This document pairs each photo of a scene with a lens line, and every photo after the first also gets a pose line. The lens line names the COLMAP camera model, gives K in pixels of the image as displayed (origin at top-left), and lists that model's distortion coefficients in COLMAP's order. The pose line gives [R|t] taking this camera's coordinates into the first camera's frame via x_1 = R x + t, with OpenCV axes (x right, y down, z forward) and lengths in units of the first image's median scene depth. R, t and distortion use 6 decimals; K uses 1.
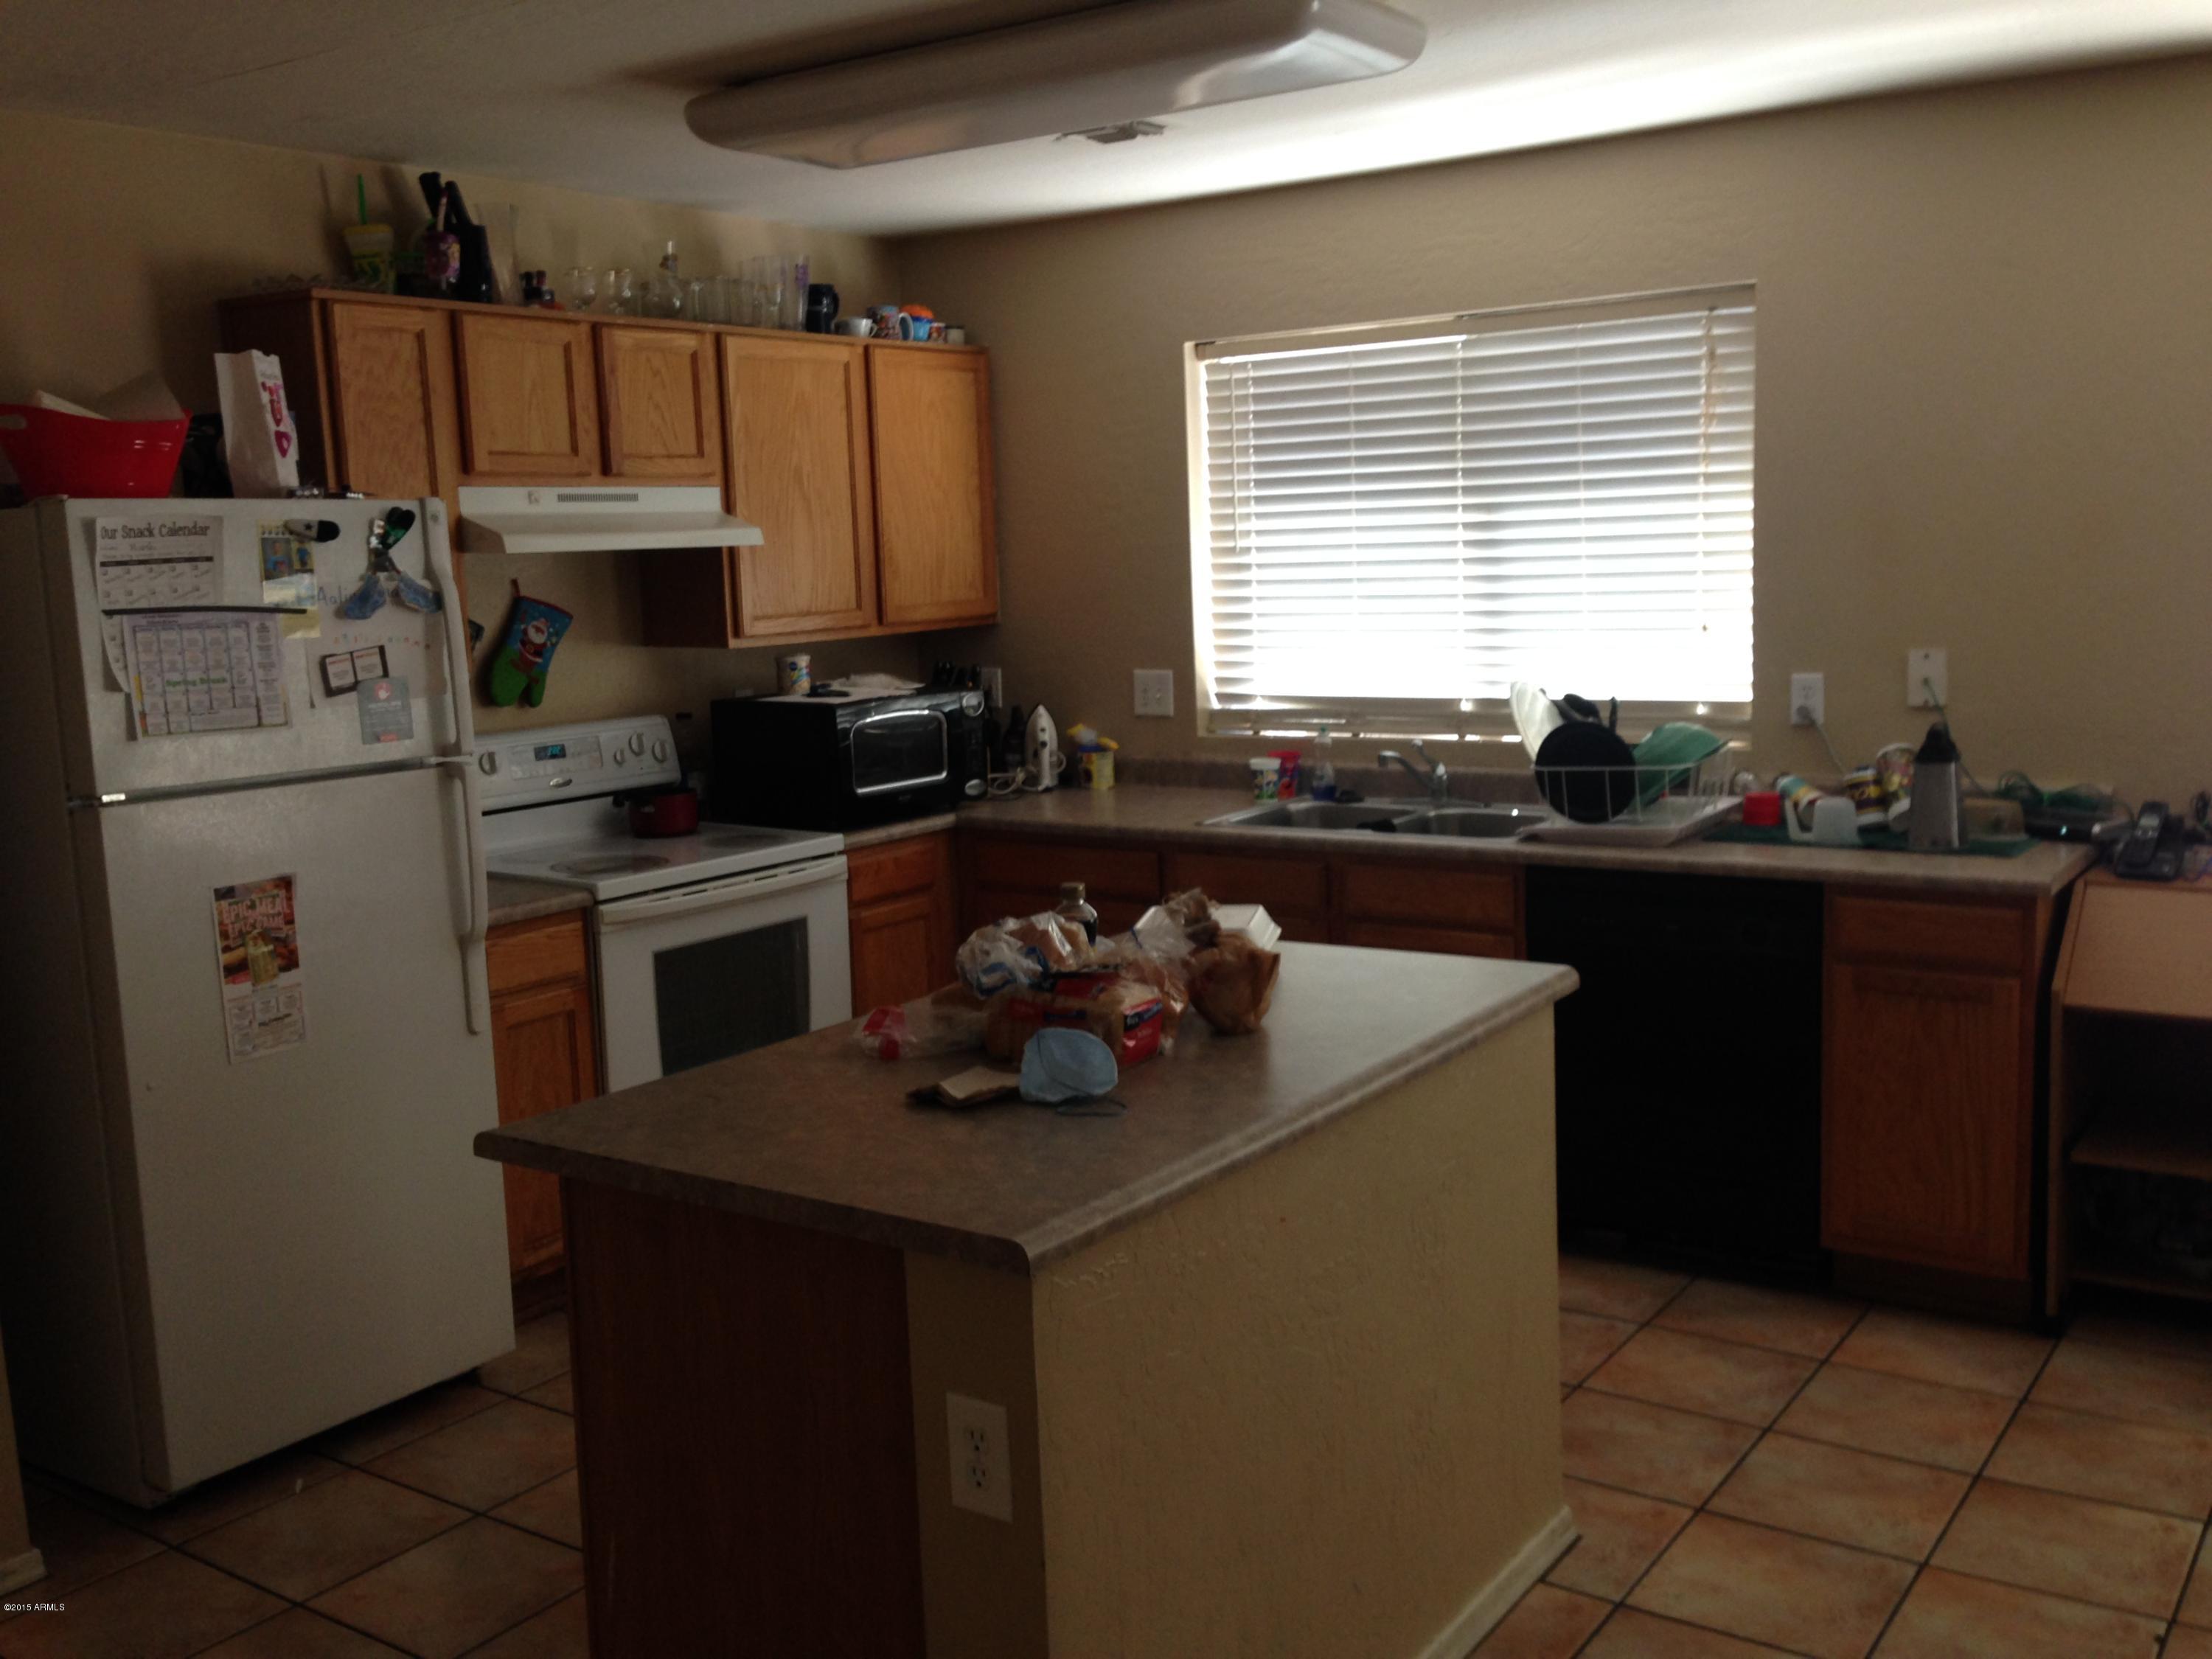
lens RADIAL K [[2019.3, 0, 1106.0], [0, 2019.3, 829.5], [0, 0, 1]] dist [0.143908, -0.234807]
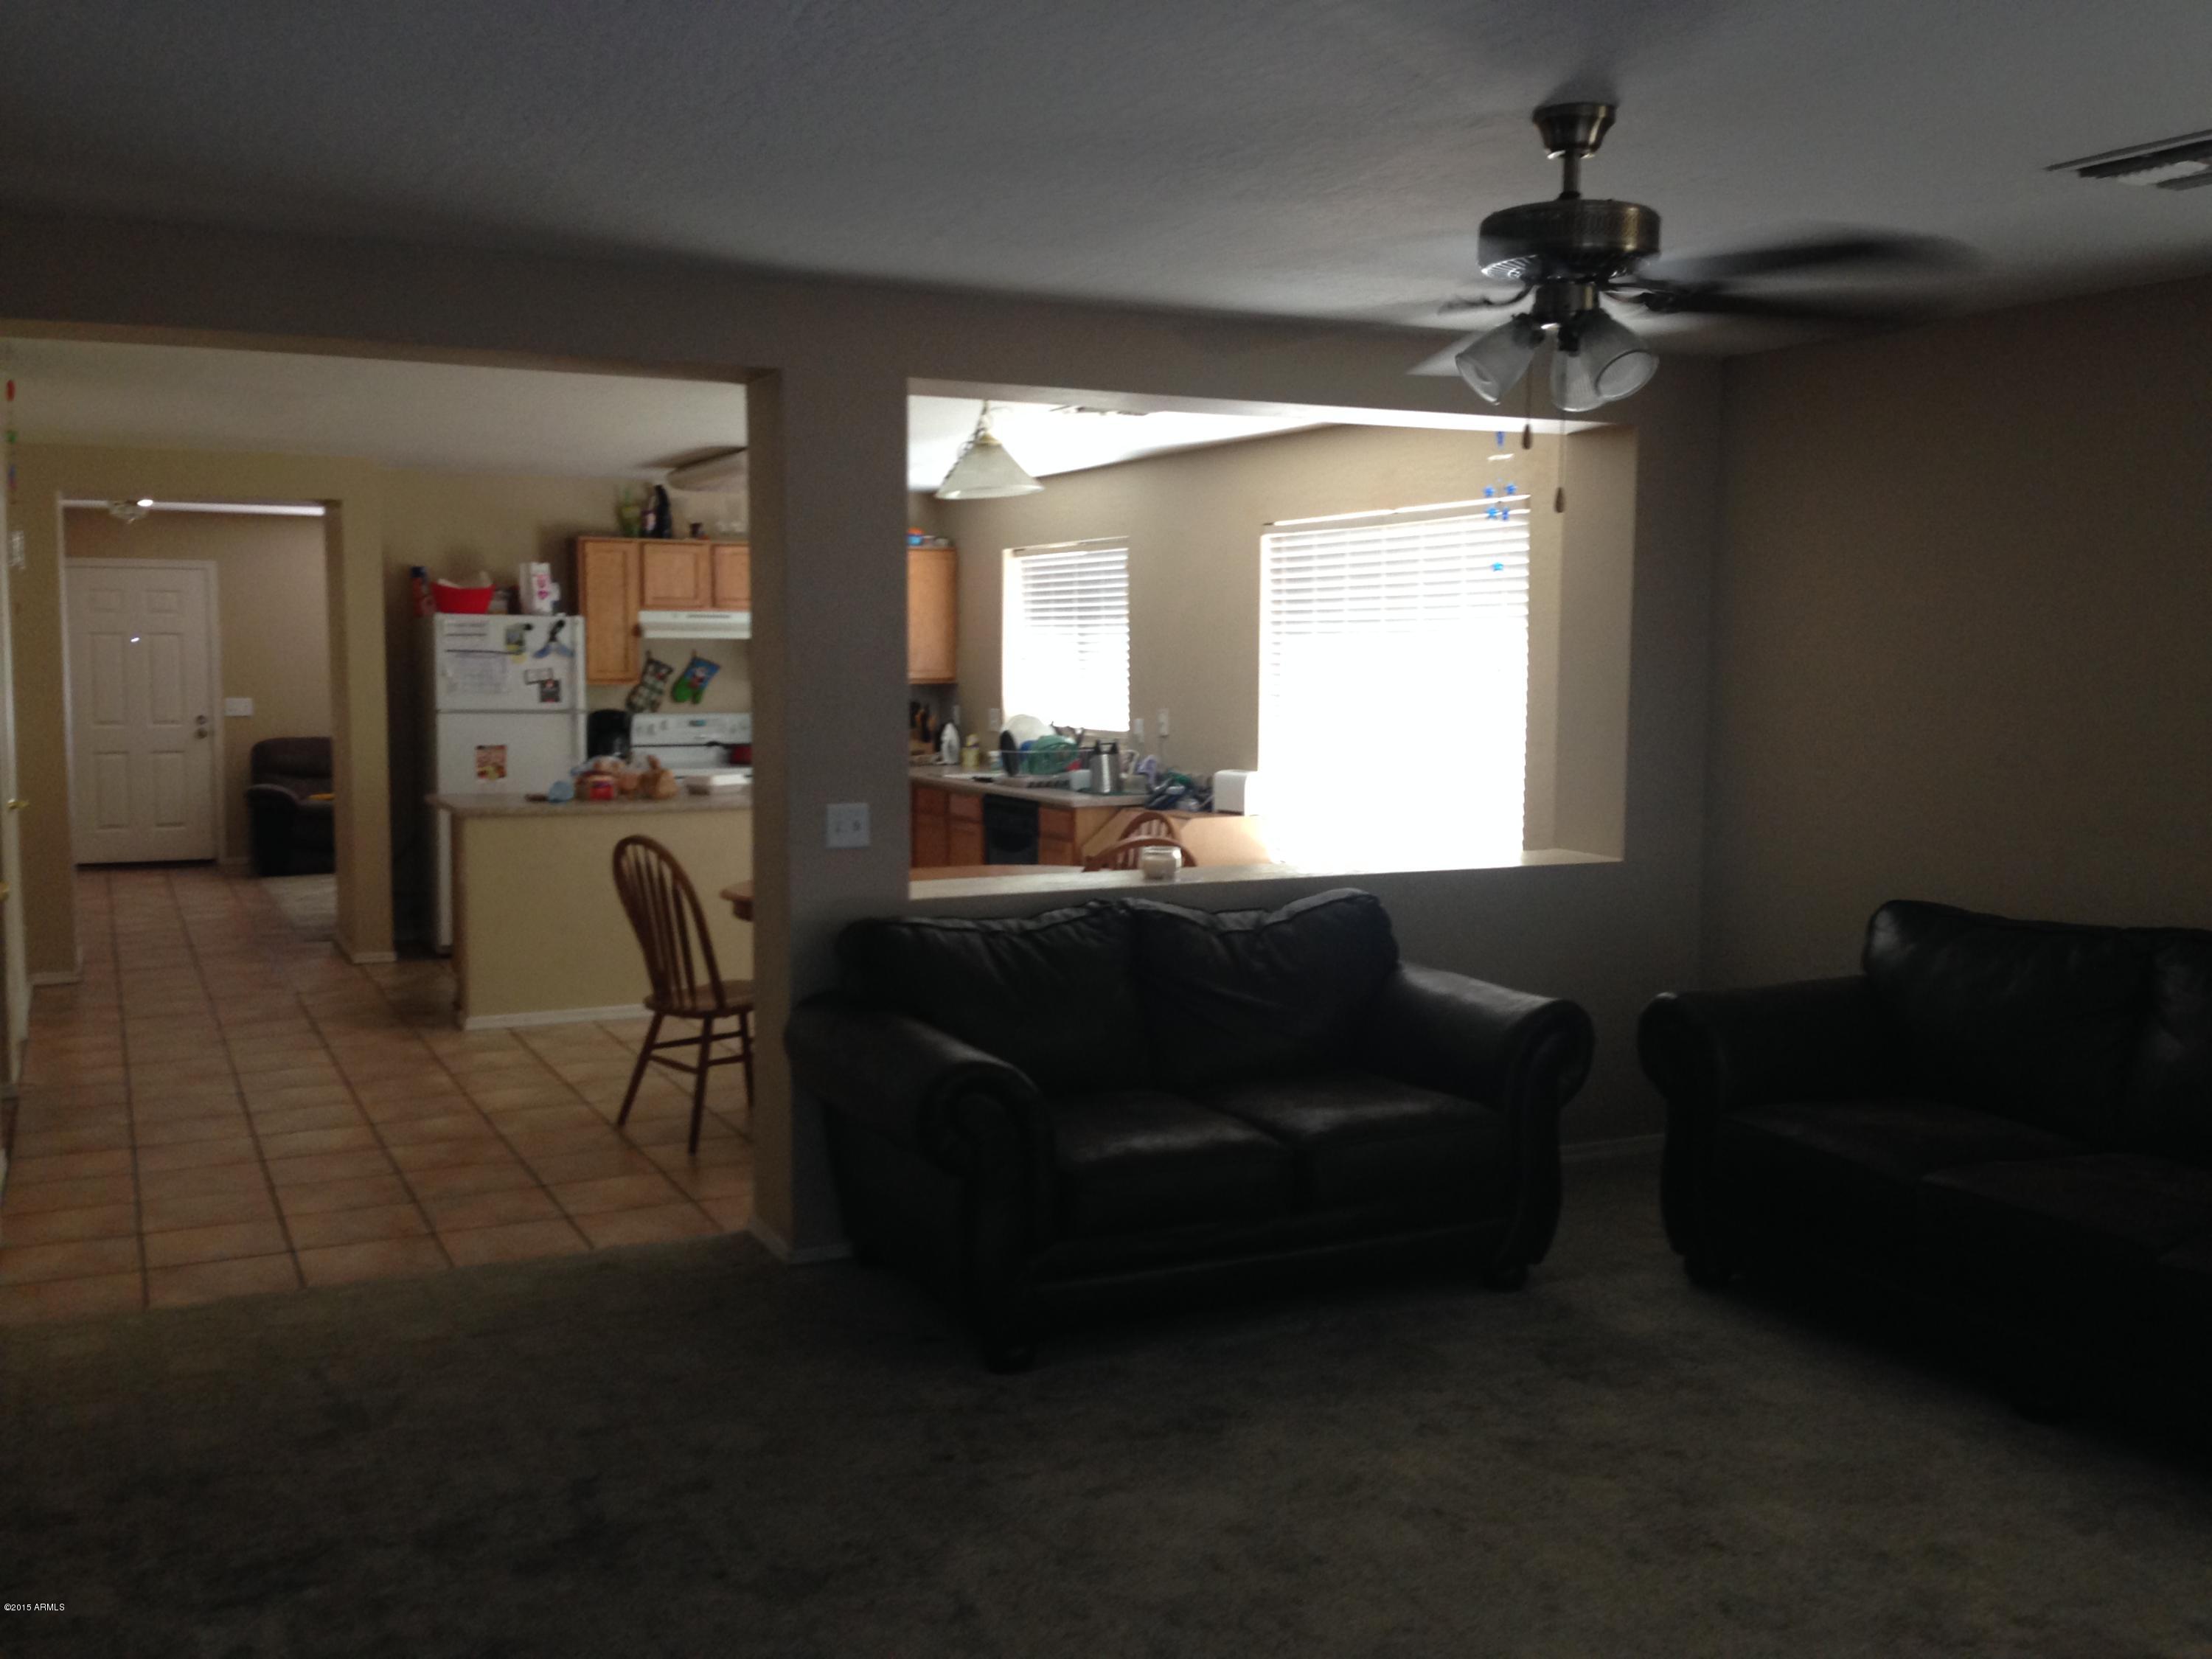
lens RADIAL K [[2019.3, 0, 1106.0], [0, 2019.3, 829.5], [0, 0, 1]] dist [0.143908, -0.234807]
pose [[0.870265, 0.082613, -0.485607, 1.403224], [-0.105356, 0.994240, -0.019669, 0.087124], [0.481185, 0.068279, 0.873956, -0.880709]]
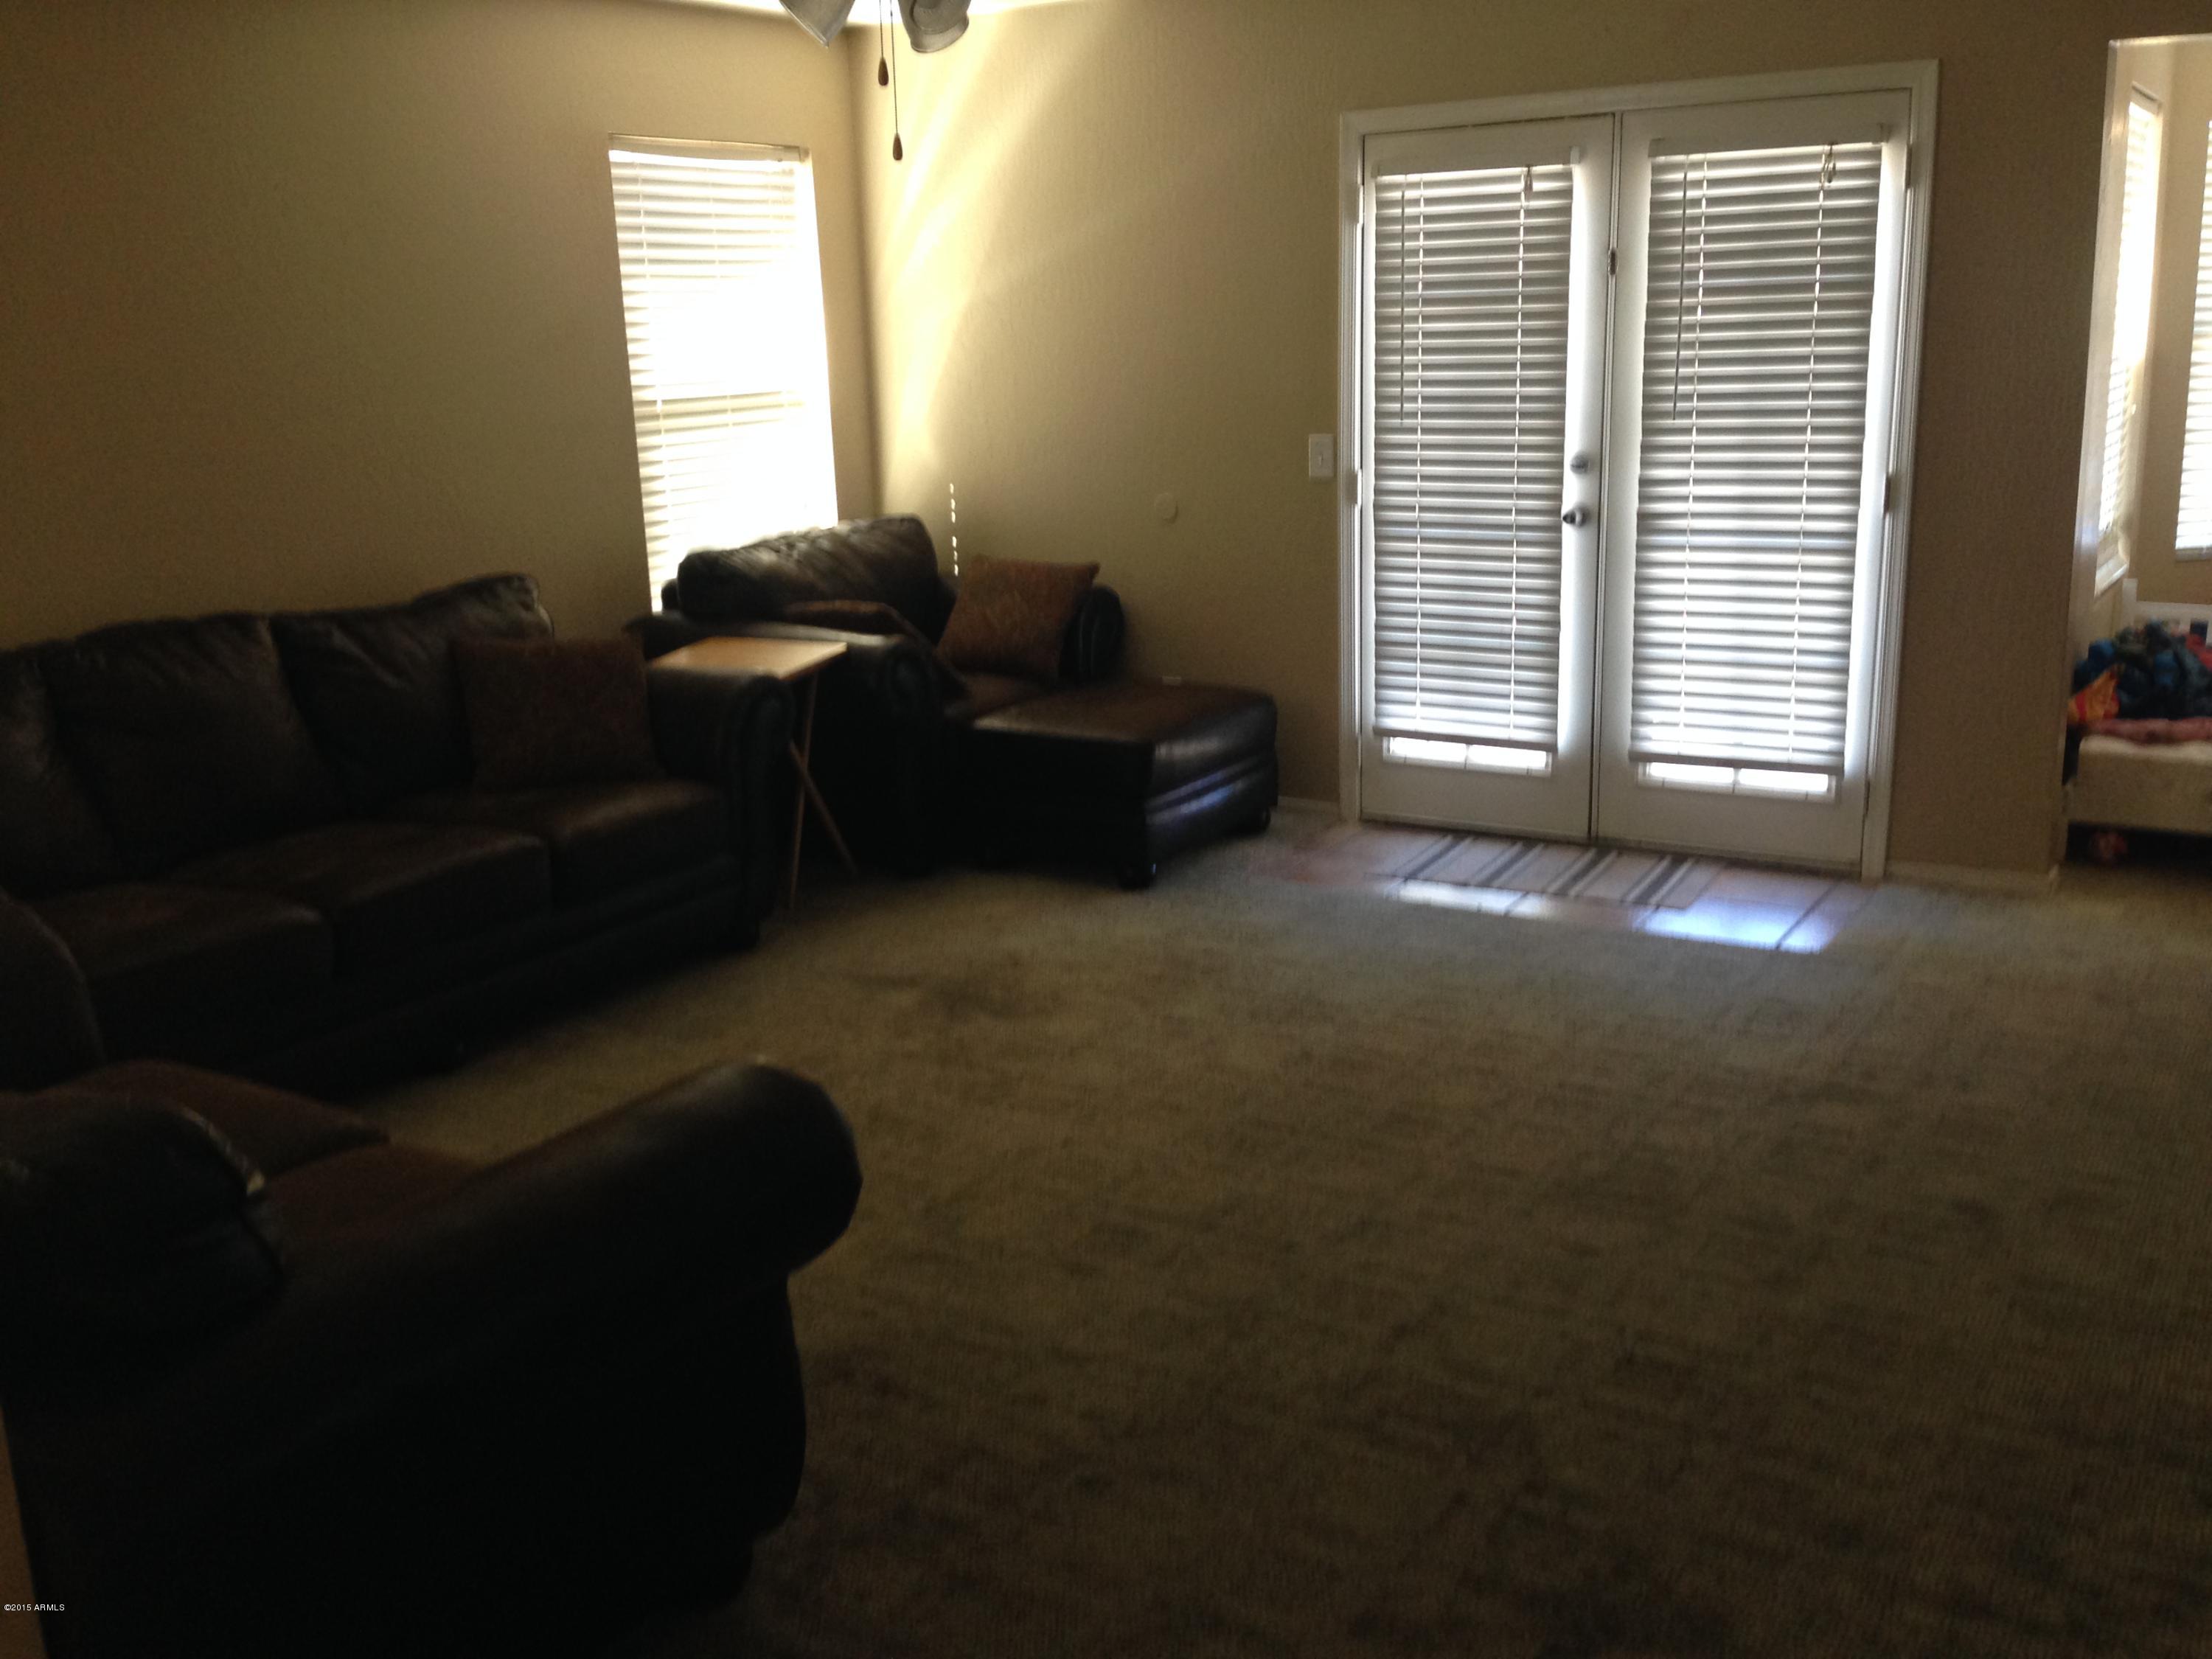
lens RADIAL K [[2019.3, 0, 1106.0], [0, 2019.3, 829.5], [0, 0, 1]] dist [0.143908, -0.234807]
pose [[-0.042213, -0.210236, 0.976739, -1.021742], [0.175020, 0.960938, 0.214399, -0.070910], [-0.983660, 0.179999, -0.003768, 0.797233]]
